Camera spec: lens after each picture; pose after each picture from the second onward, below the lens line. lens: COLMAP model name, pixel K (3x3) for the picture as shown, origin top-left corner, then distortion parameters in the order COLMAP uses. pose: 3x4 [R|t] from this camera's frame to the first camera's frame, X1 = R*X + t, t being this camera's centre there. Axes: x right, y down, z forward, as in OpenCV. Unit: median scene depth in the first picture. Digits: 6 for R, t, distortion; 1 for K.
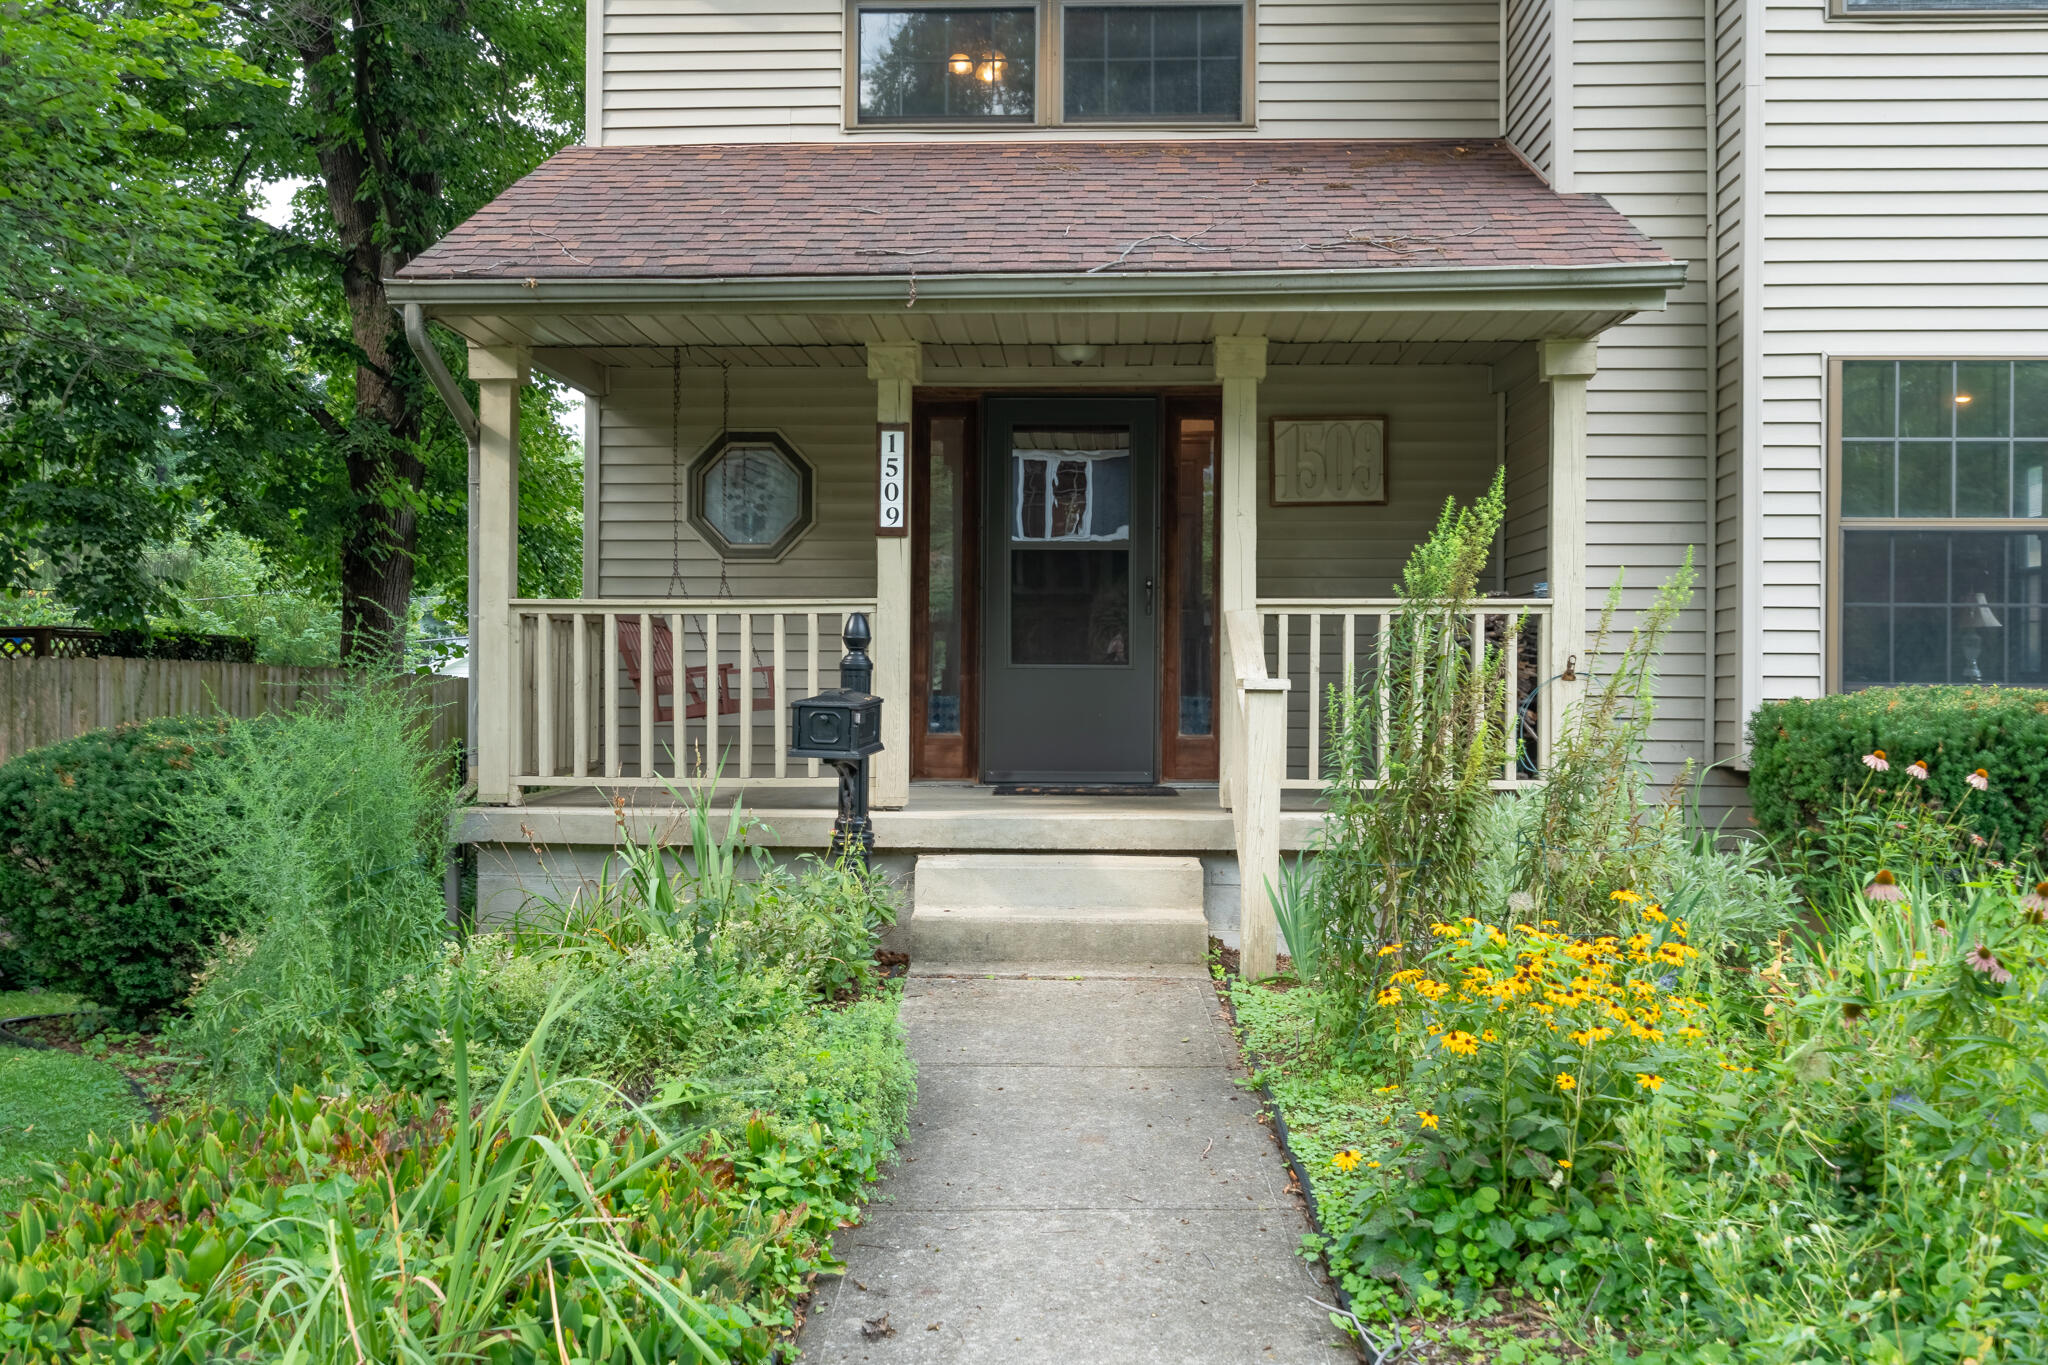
lens RADIAL K [[2013.1, 0, 1024.0], [0, 2013.1, 682.5], [0, 0, 1]] dist [0.007283, 0.008772]
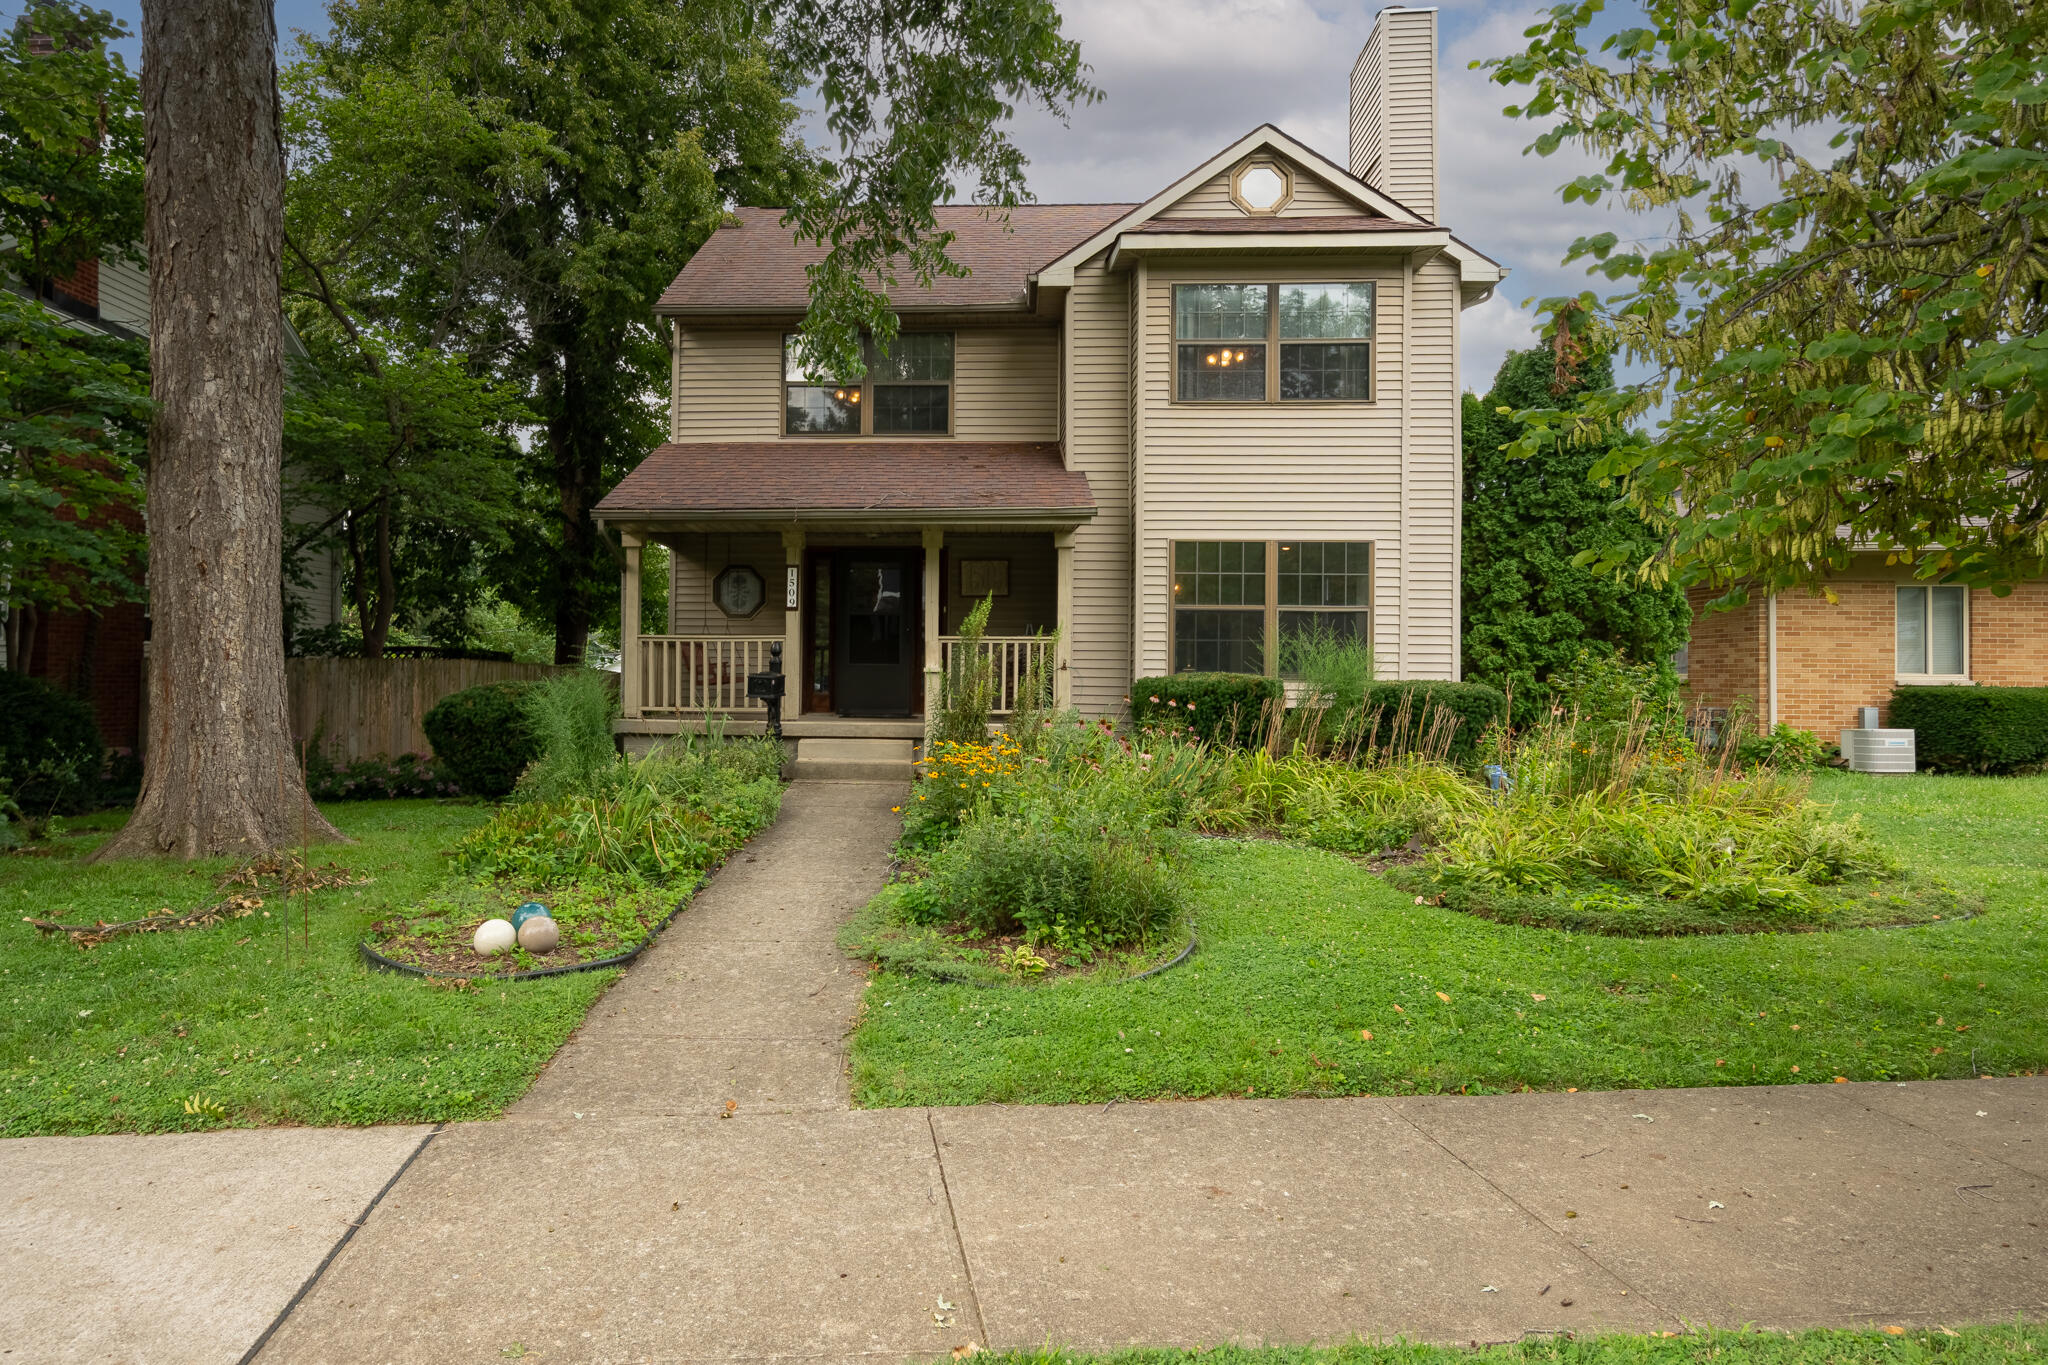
lens RADIAL K [[1141.4, 0, 912.2], [0, 1141.4, 674.3], [0, 0, 1]] dist [0.003146, 0.000325]
pose [[0.999924, 0.005470, -0.011051, 0.097930], [-0.005545, 0.999962, -0.006783, 0.014532], [0.011014, 0.006844, 0.999916, -0.399875]]
